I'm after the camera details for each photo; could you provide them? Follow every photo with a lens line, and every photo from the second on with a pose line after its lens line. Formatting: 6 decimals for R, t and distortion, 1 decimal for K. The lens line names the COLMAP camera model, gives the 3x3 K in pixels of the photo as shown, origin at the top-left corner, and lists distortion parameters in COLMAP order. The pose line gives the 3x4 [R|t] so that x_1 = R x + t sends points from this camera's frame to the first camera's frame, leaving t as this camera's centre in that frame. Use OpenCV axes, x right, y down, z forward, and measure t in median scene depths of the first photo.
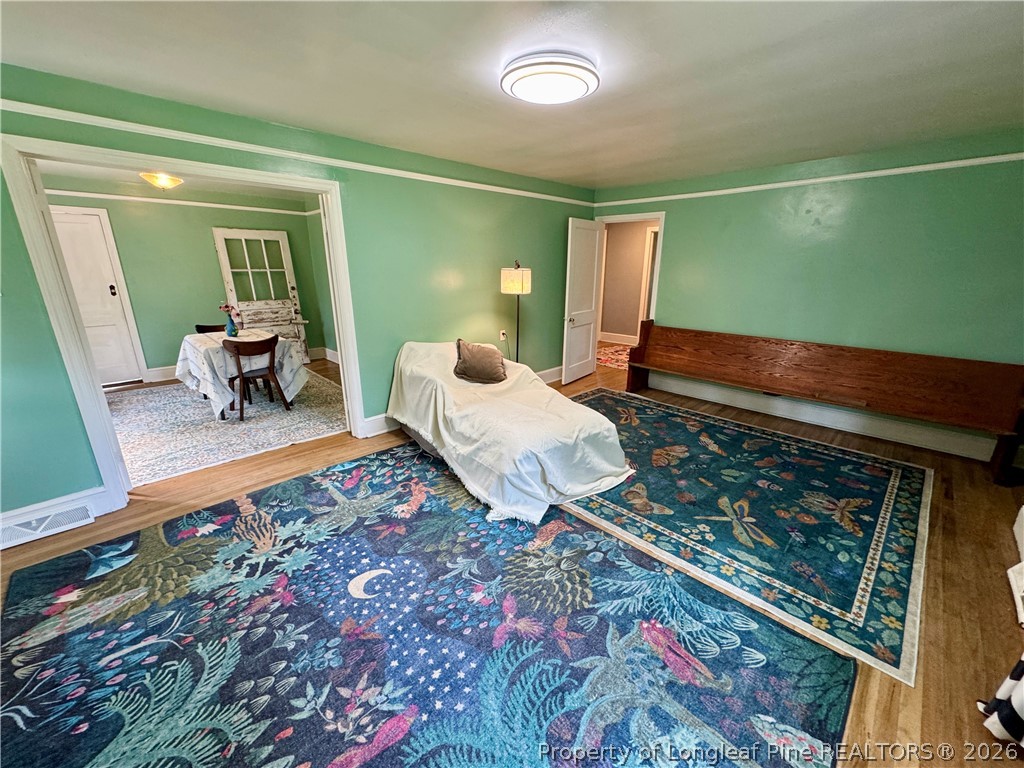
lens RADIAL K [[408.2, 0, 511.2], [0, 408.2, 383.5], [0, 0, 1]] dist [-0.004349, 0.000902]
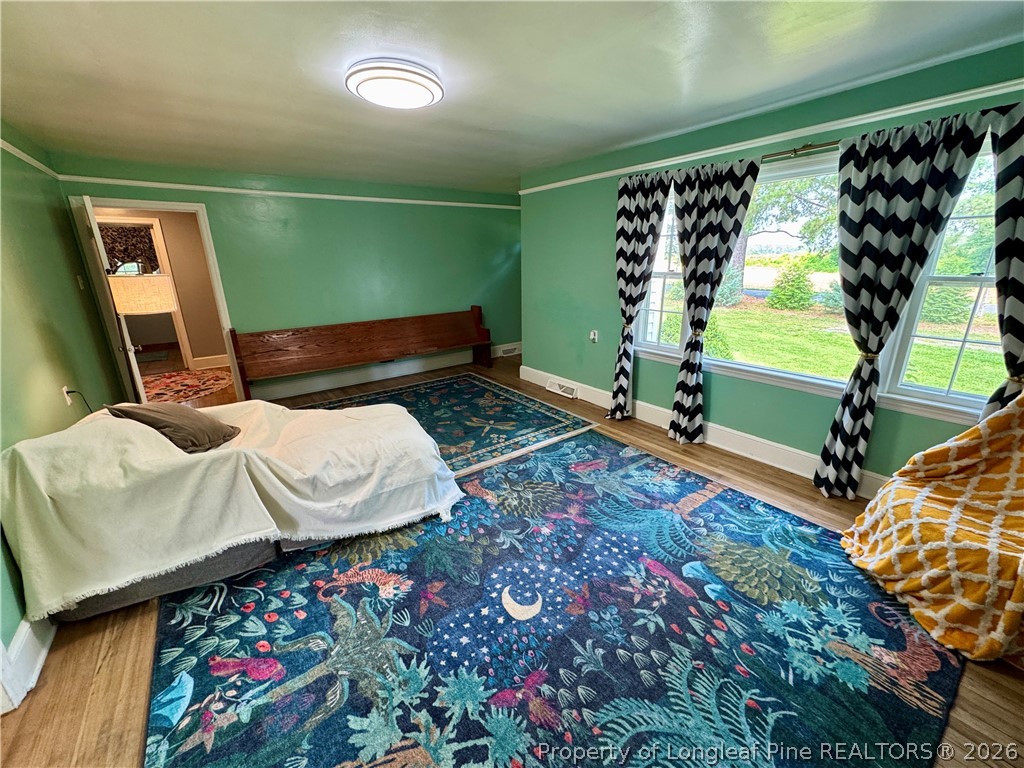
lens RADIAL K [[408.2, 0, 511.0], [0, 408.2, 384.9], [0, 0, 1]] dist [-0.004349, 0.000902]
pose [[0.140300, -0.295708, 0.944919, -0.897555], [0.294826, 0.923544, 0.245243, -0.172712], [-0.945195, 0.244179, 0.216756, 0.572263]]
